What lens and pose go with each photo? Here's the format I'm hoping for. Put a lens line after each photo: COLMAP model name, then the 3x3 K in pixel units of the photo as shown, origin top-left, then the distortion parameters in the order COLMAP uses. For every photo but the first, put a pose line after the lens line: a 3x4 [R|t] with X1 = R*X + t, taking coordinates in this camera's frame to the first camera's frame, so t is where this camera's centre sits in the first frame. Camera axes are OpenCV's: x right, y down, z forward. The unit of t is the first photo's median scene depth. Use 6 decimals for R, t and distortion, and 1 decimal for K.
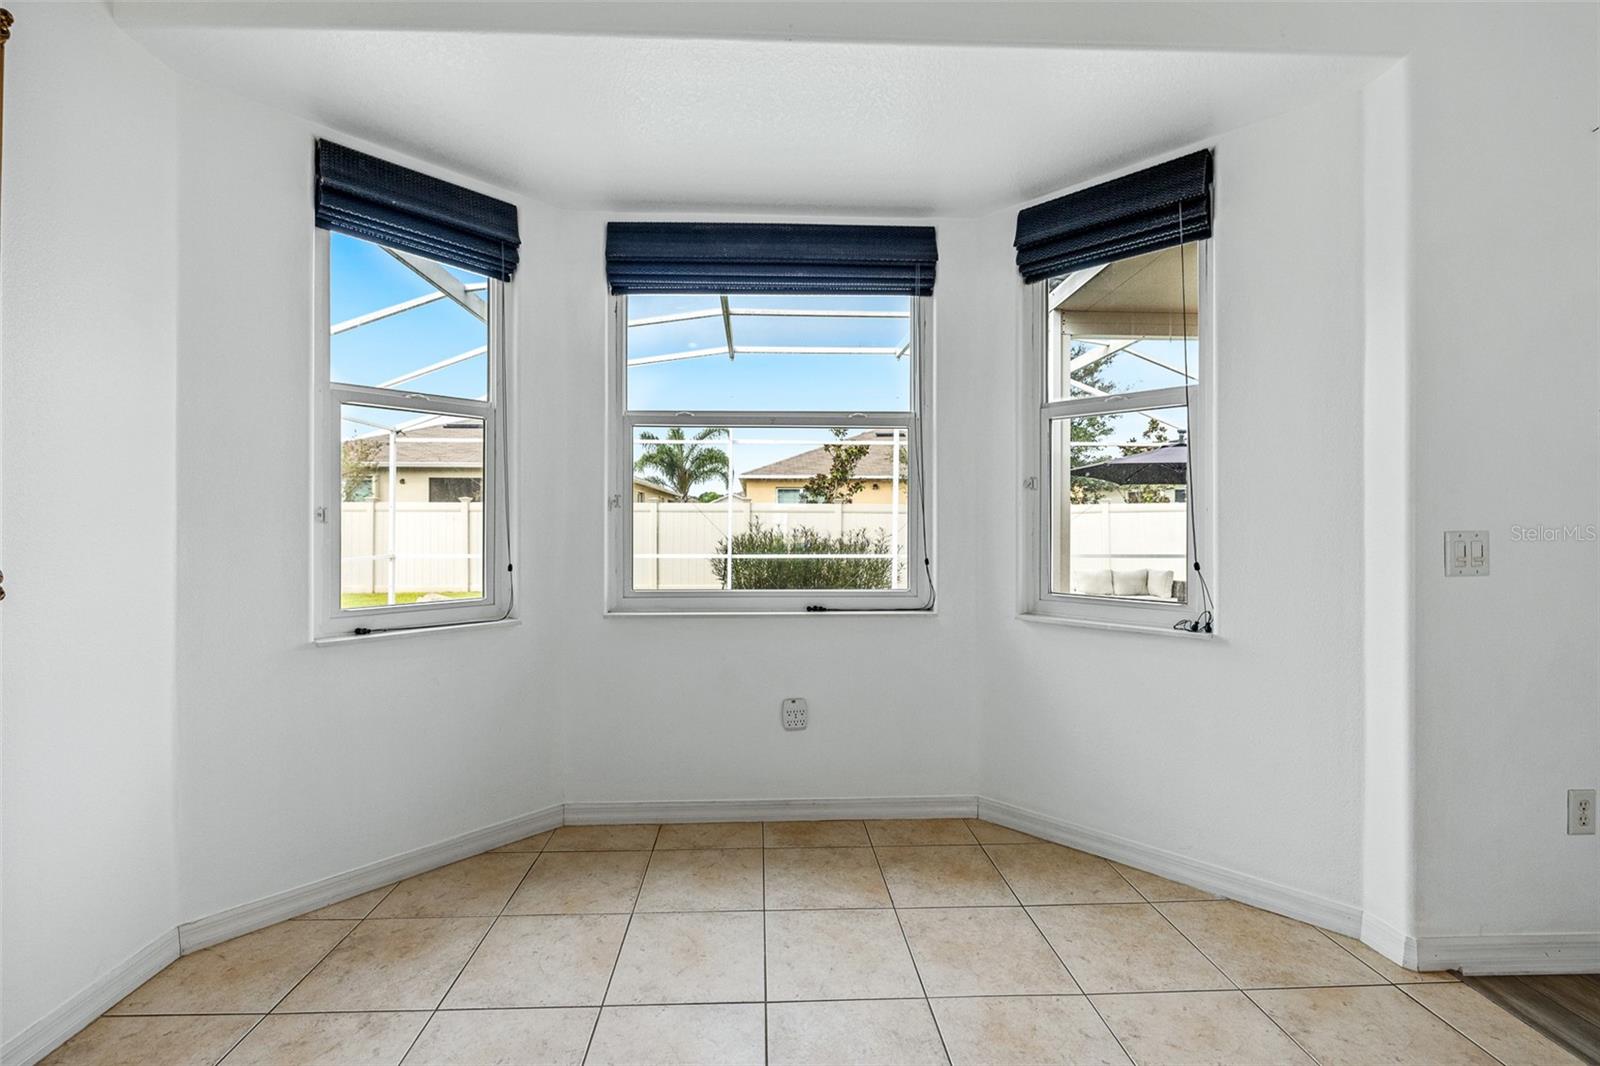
lens RADIAL K [[683.2, 0, 792.0], [0, 683.2, 521.1], [0, 0, 1]] dist [-0.000052, 0.000027]
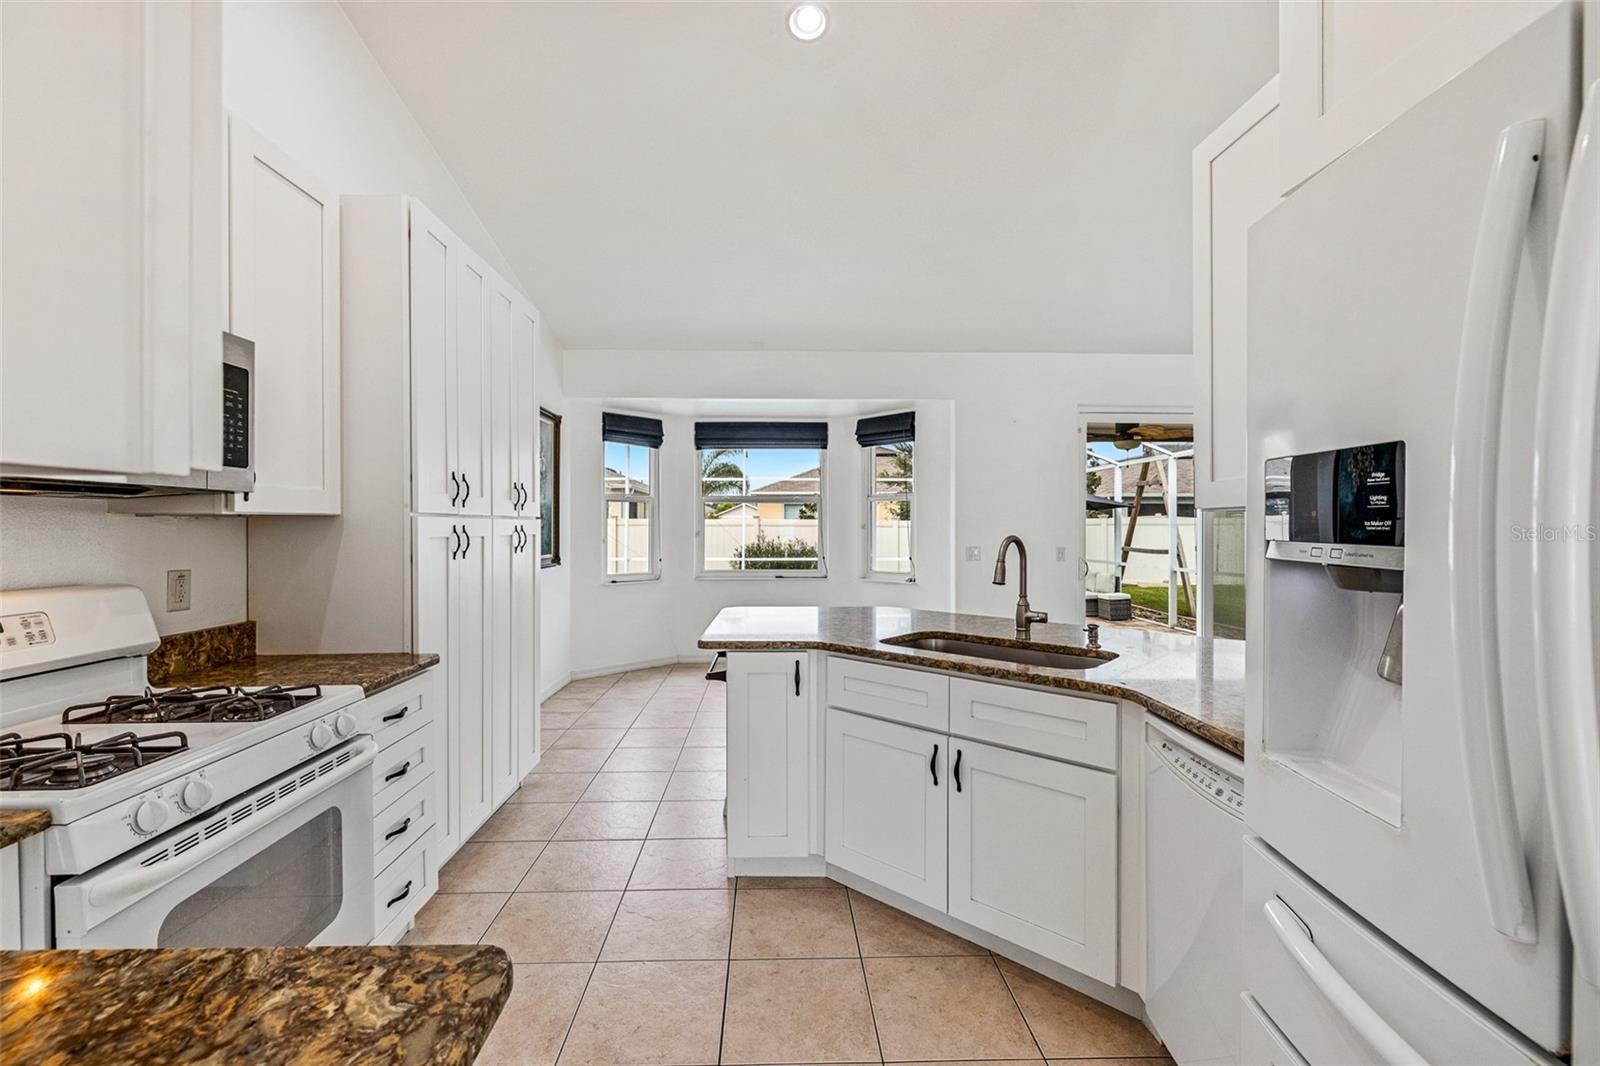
lens RADIAL K [[683.2, 0, 792.0], [0, 683.2, 521.1], [0, 0, 1]] dist [-0.000052, 0.000027]
pose [[0.999818, -0.003001, -0.018860, 0.108364], [0.002836, 0.999958, -0.008768, -0.044337], [0.018885, 0.008713, 0.999784, -1.237880]]
